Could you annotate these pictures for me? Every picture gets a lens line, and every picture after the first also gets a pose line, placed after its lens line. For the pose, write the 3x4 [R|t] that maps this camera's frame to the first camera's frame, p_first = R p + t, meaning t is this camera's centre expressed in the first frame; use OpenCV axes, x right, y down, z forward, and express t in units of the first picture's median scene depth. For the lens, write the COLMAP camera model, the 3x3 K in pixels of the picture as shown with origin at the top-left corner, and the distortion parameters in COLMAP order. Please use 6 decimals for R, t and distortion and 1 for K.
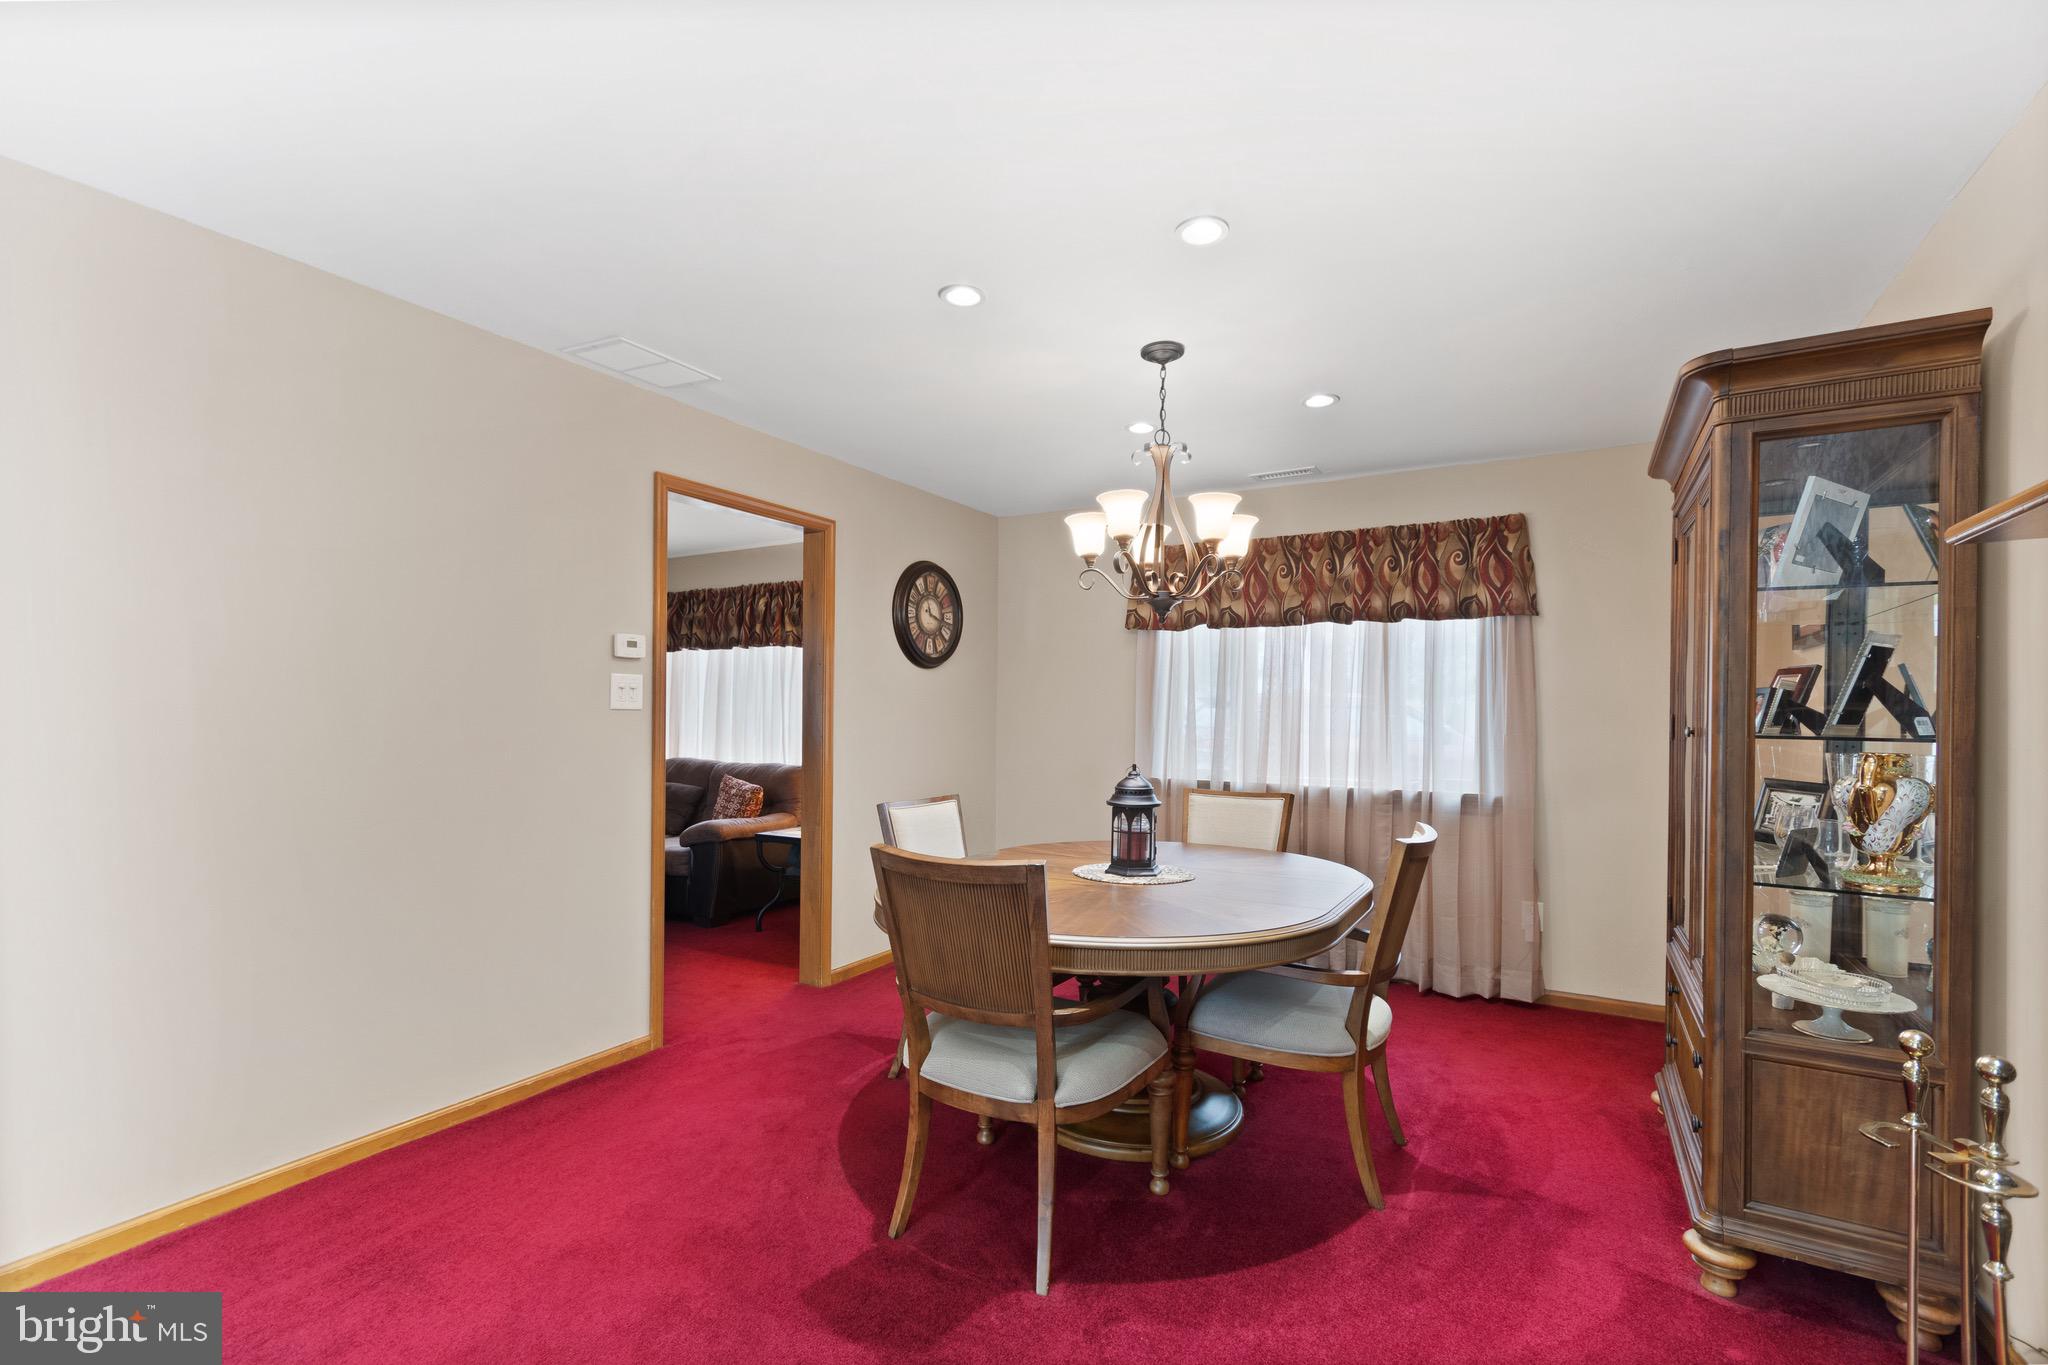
lens RADIAL K [[903.6, 0, 1021.4], [0, 903.6, 710.0], [0, 0, 1]] dist [-0.002058, 0.004526]
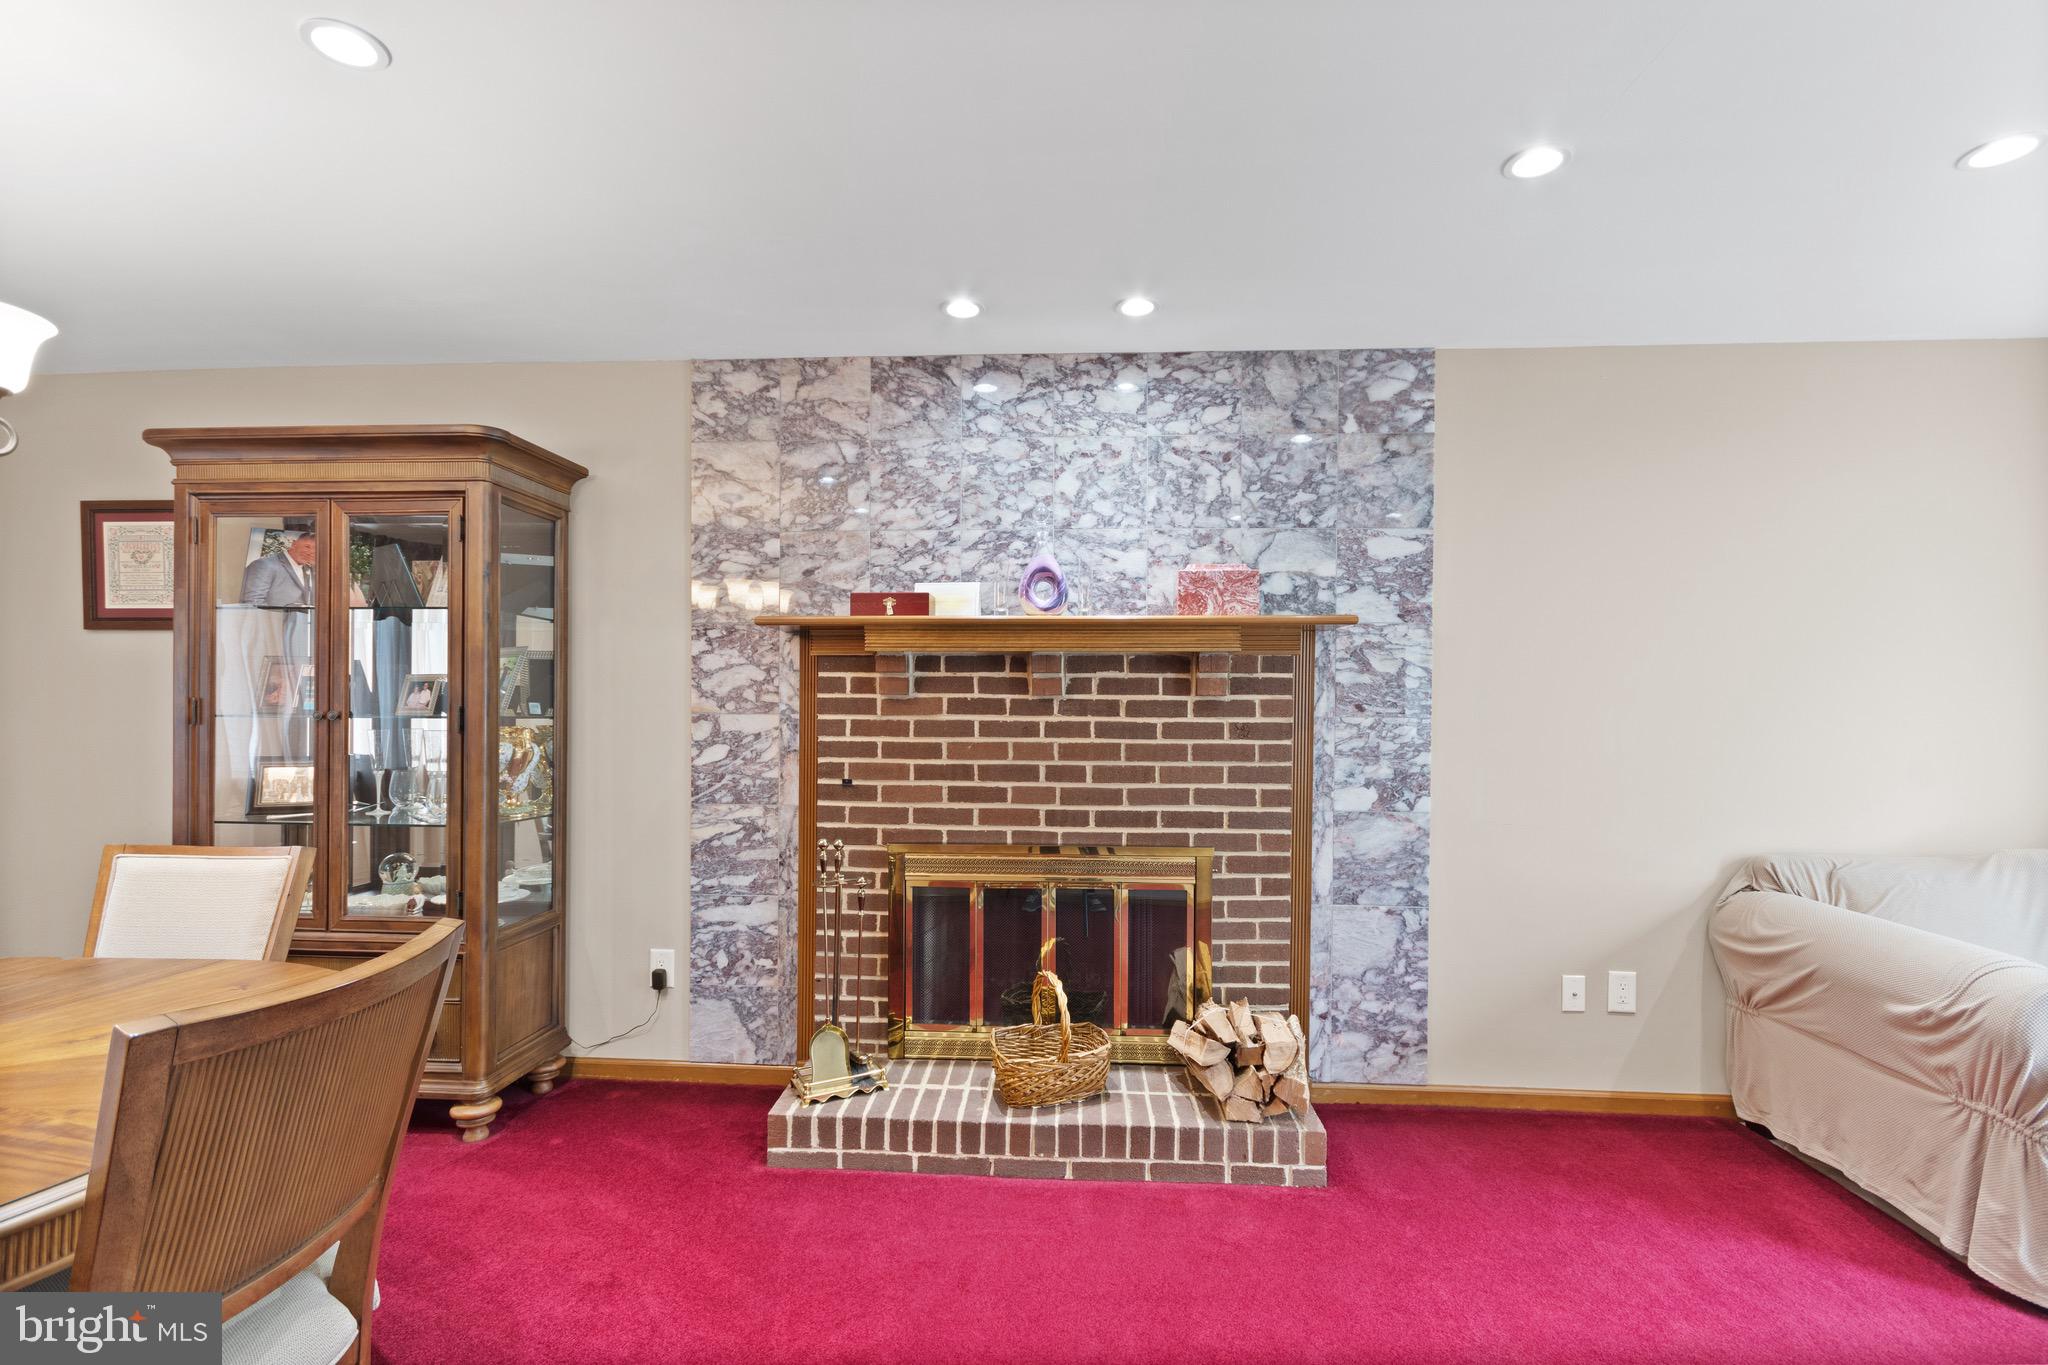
lens RADIAL K [[903.6, 0, 1021.4], [0, 903.6, 710.0], [0, 0, 1]] dist [-0.002058, 0.004526]
pose [[-0.442179, -0.014156, 0.896815, -0.384653], [-0.016659, 0.999833, 0.007568, -0.003393], [-0.896772, -0.011594, -0.442341, 0.447660]]
